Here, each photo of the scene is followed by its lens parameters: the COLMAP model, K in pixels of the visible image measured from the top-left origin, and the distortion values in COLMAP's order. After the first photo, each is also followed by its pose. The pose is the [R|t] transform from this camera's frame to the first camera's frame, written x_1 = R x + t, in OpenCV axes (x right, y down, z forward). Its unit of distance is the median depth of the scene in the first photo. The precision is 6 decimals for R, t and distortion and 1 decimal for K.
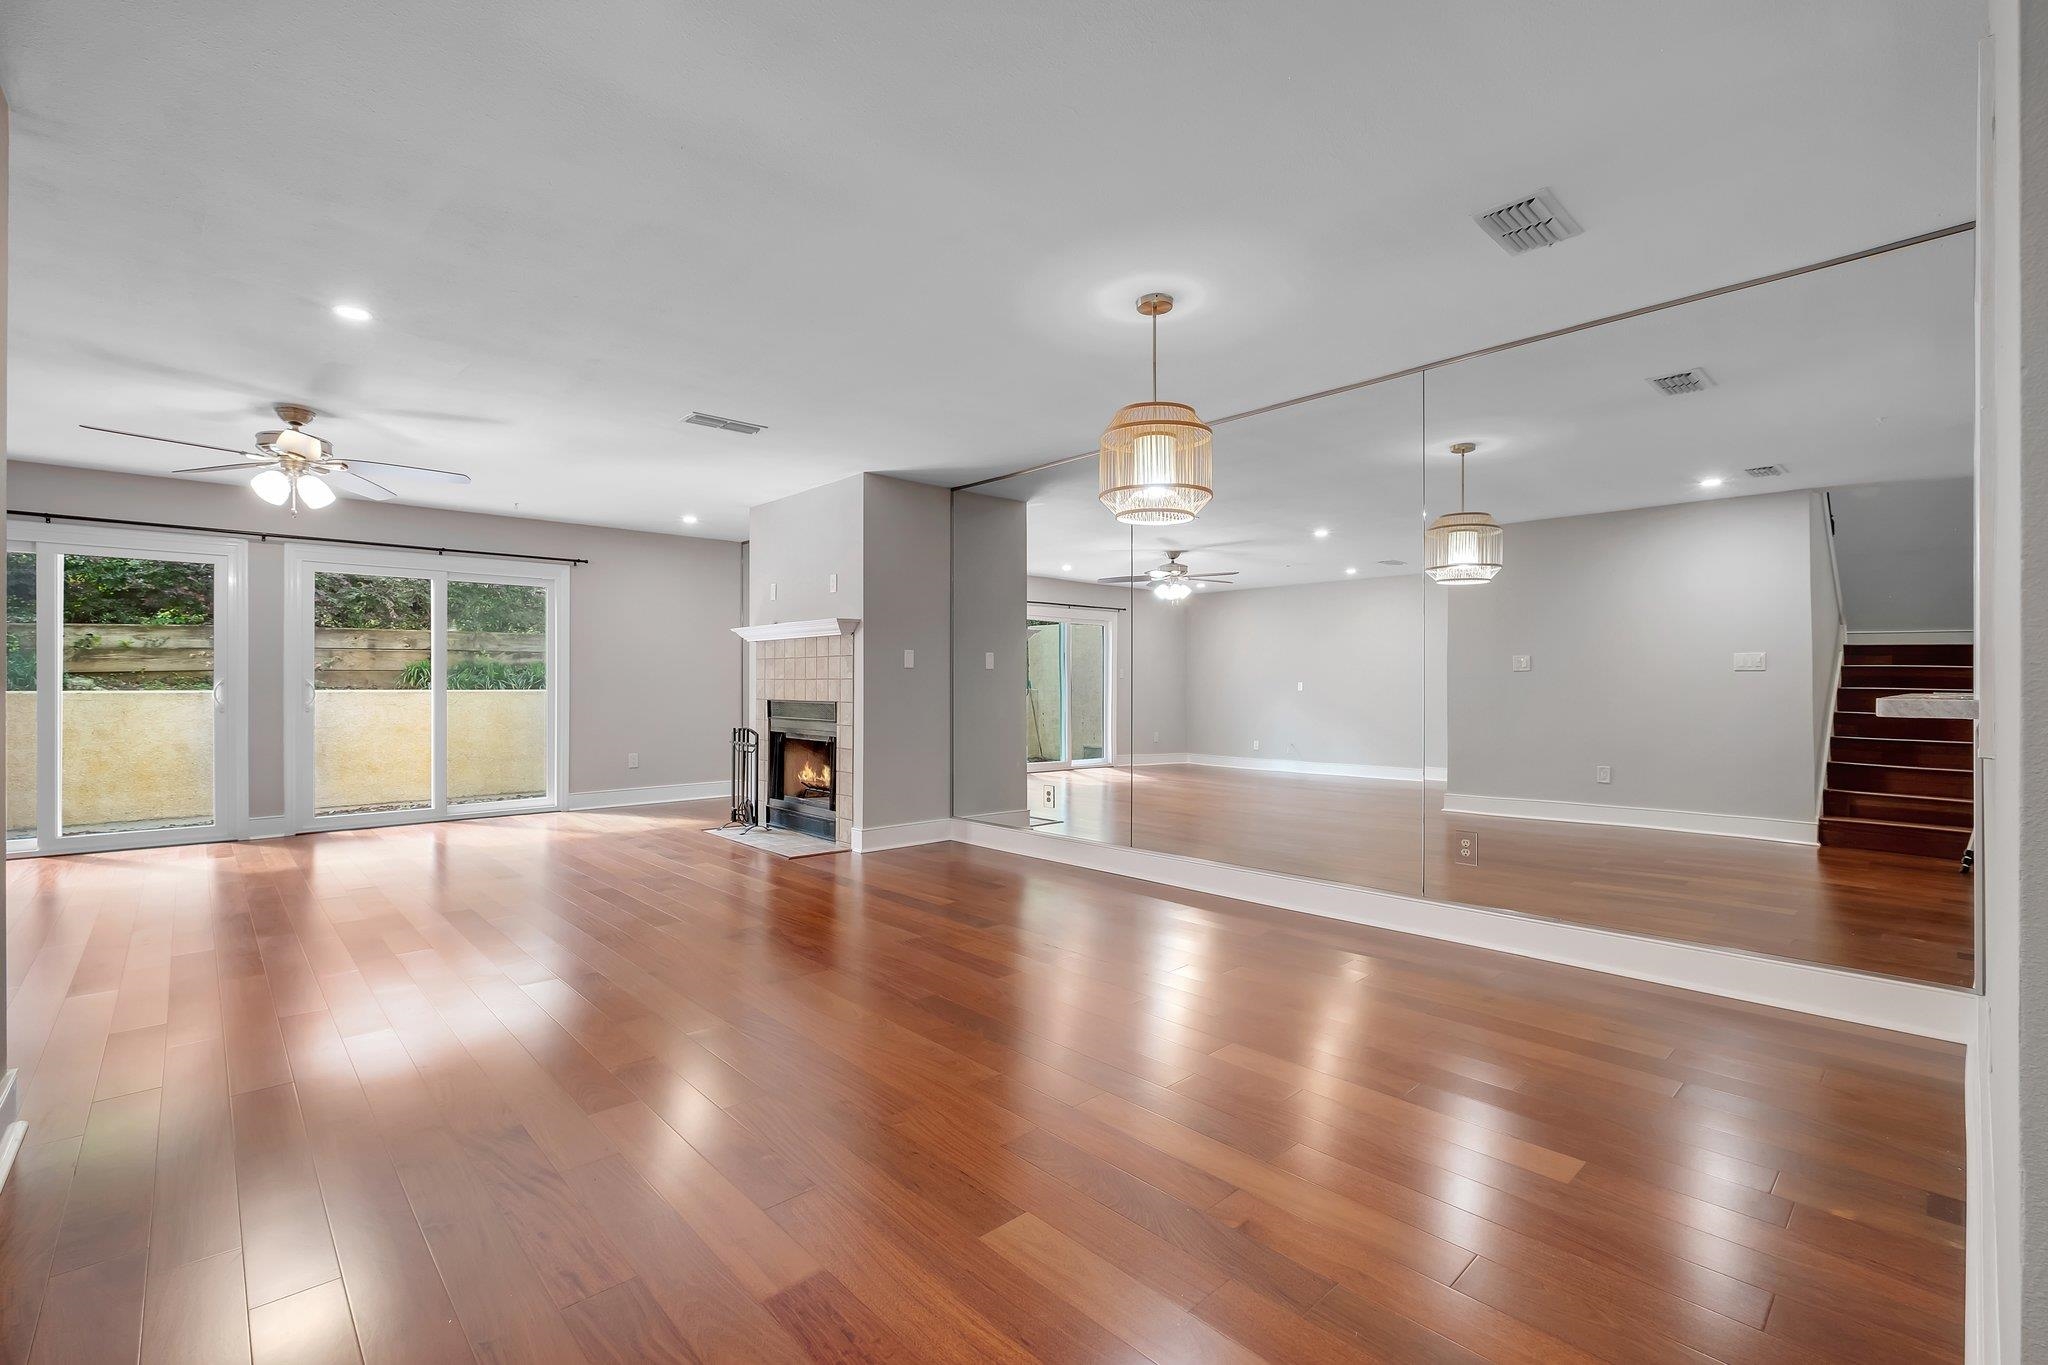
lens RADIAL K [[898.3, 0, 1023.3], [0, 898.3, 688.5], [0, 0, 1]] dist [-0.008885, 0.002092]
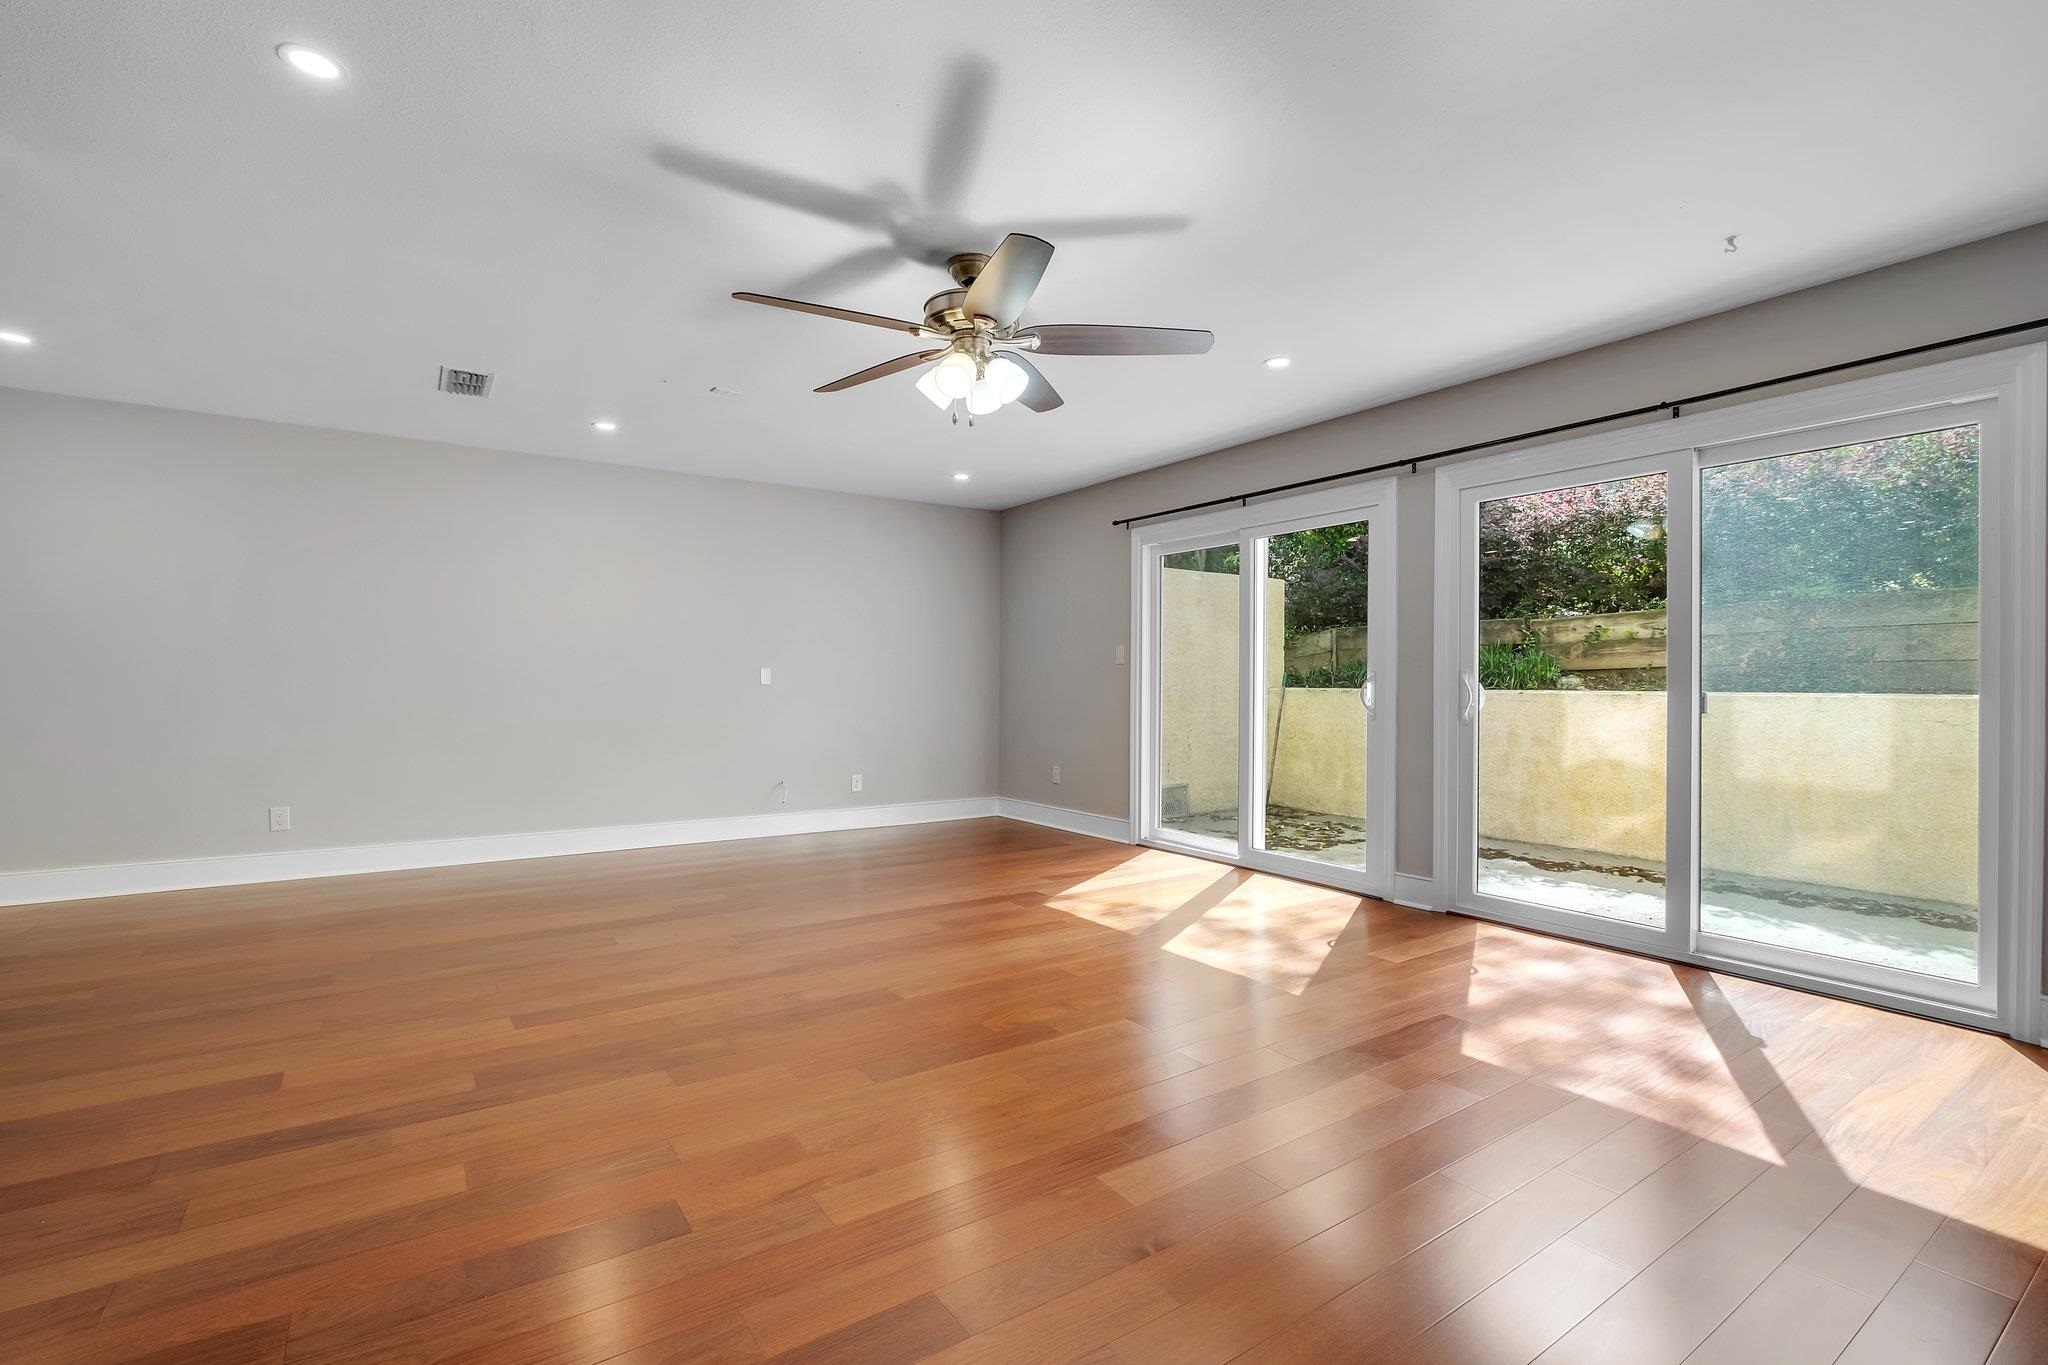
lens RADIAL K [[898.3, 0, 998.1], [0, 898.3, 686.0], [0, 0, 1]] dist [-0.008885, 0.002092]
pose [[-0.165121, 0.003798, -0.986266, -0.094134], [-0.008241, 0.999952, 0.005231, -0.001893], [0.986239, 0.008991, -0.165082, 0.621232]]
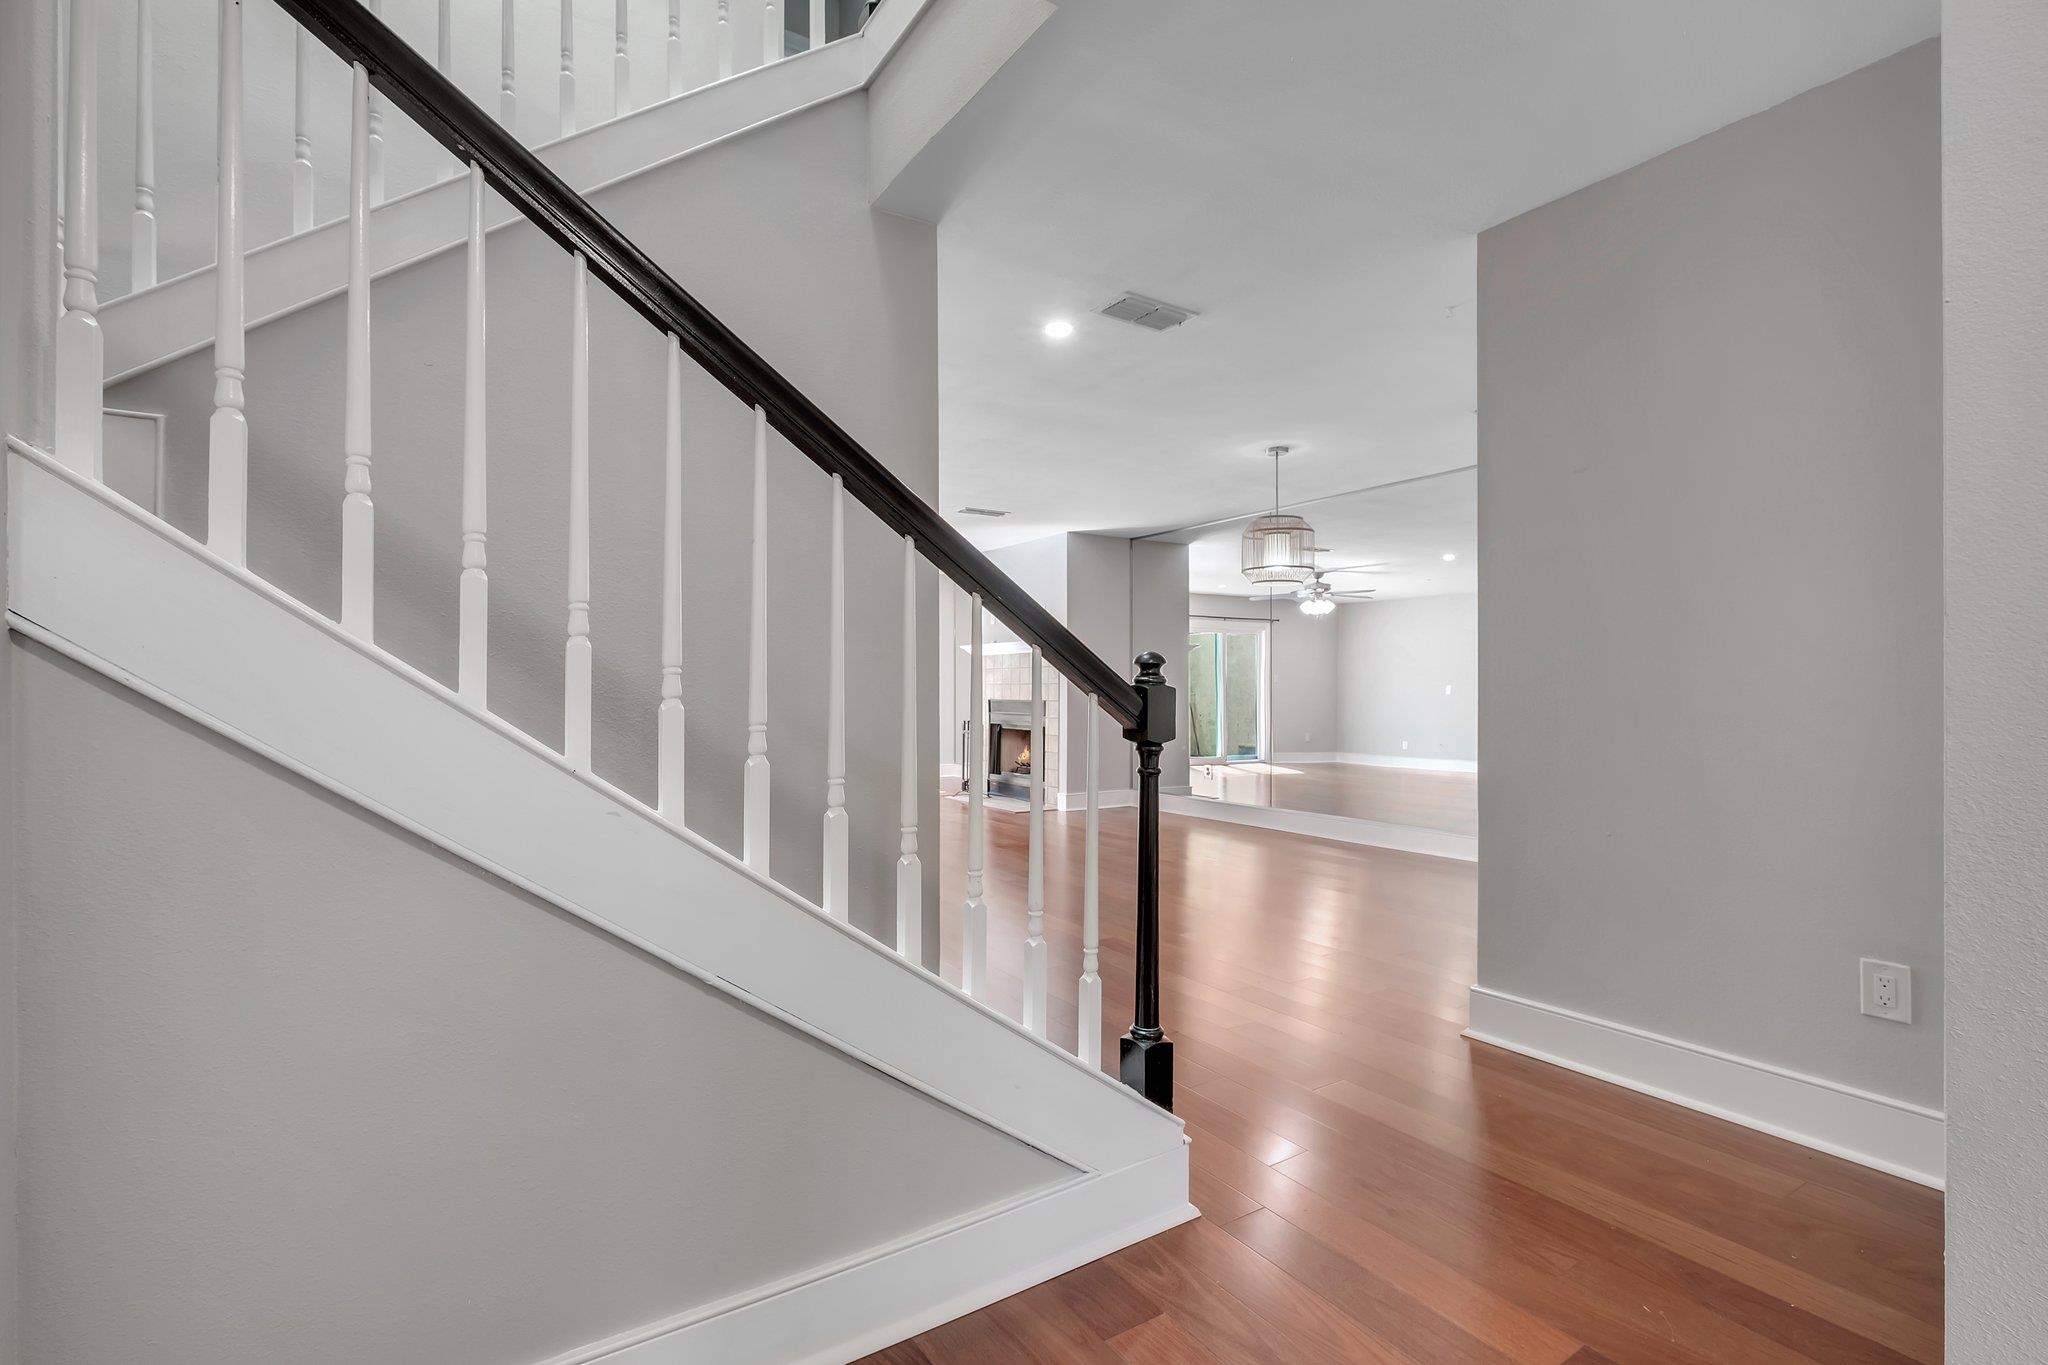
lens RADIAL K [[898.3, 0, 994.8], [0, 898.3, 688.4], [0, 0, 1]] dist [-0.008885, 0.002092]
pose [[0.979990, 0.002369, -0.199032, -0.010667], [-0.002965, 0.999992, -0.002696, 0.000164], [0.199024, 0.003232, 0.979989, -0.249578]]
